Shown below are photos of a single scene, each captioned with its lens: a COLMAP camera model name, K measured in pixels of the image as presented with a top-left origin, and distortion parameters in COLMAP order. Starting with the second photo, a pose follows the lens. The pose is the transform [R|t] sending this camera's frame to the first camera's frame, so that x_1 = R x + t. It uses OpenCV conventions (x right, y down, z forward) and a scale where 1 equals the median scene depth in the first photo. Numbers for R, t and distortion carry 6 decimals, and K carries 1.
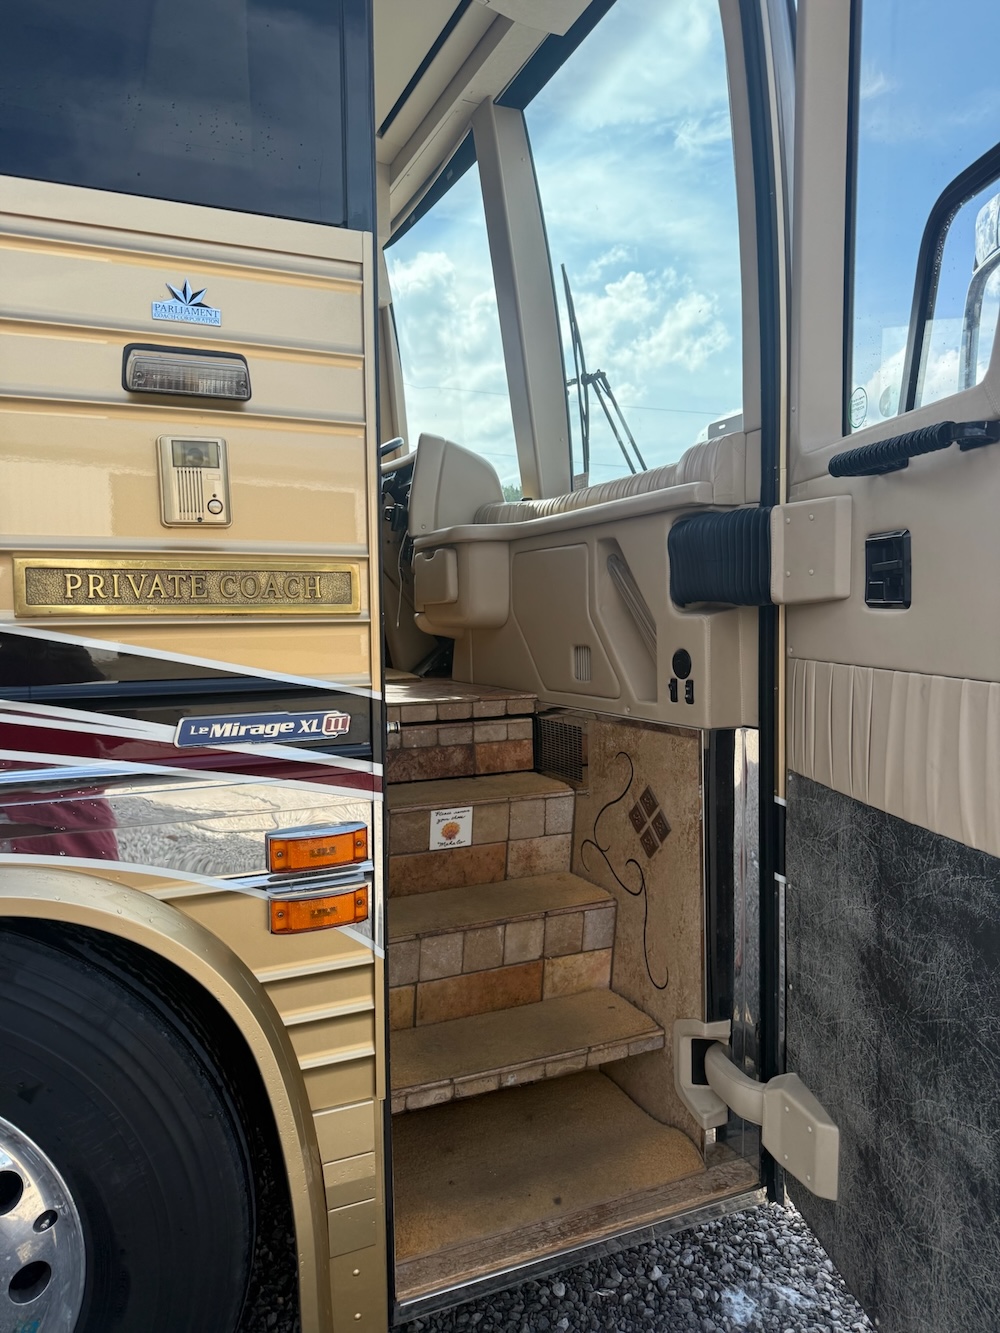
lens RADIAL K [[945.9, 0, 499.2], [0, 945.9, 669.0], [0, 0, 1]] dist [-0.001515, 0.001368]
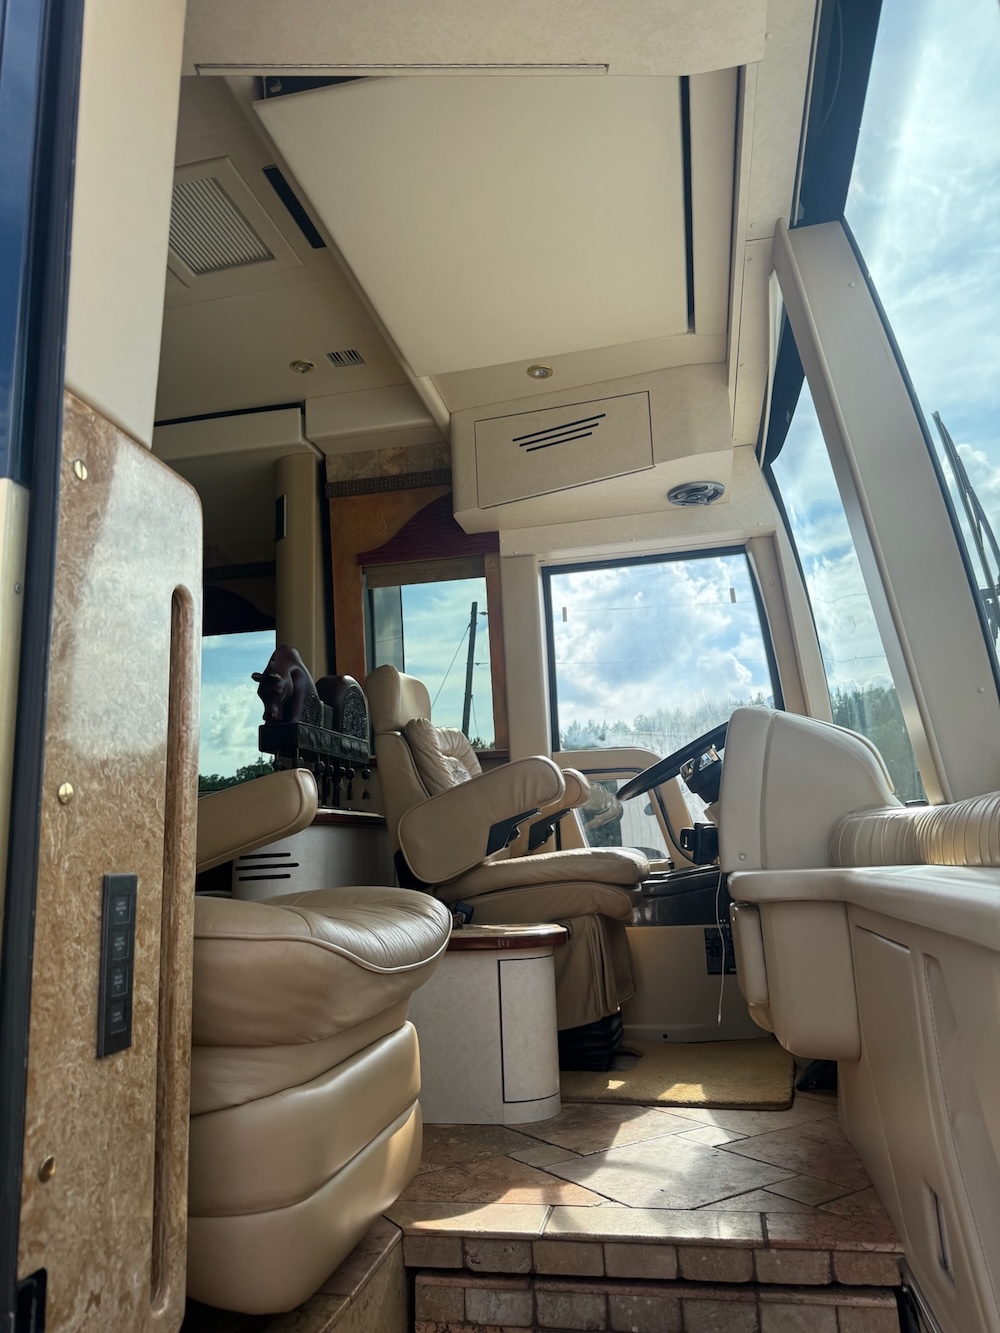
lens RADIAL K [[945.9, 0, 498.7], [0, 945.9, 664.2], [0, 0, 1]] dist [-0.001515, 0.001368]
pose [[0.798199, -0.137406, -0.586513, 0.201755], [-0.004340, 0.972301, -0.233692, -0.149127], [0.602378, 0.189078, 0.775494, 0.466437]]
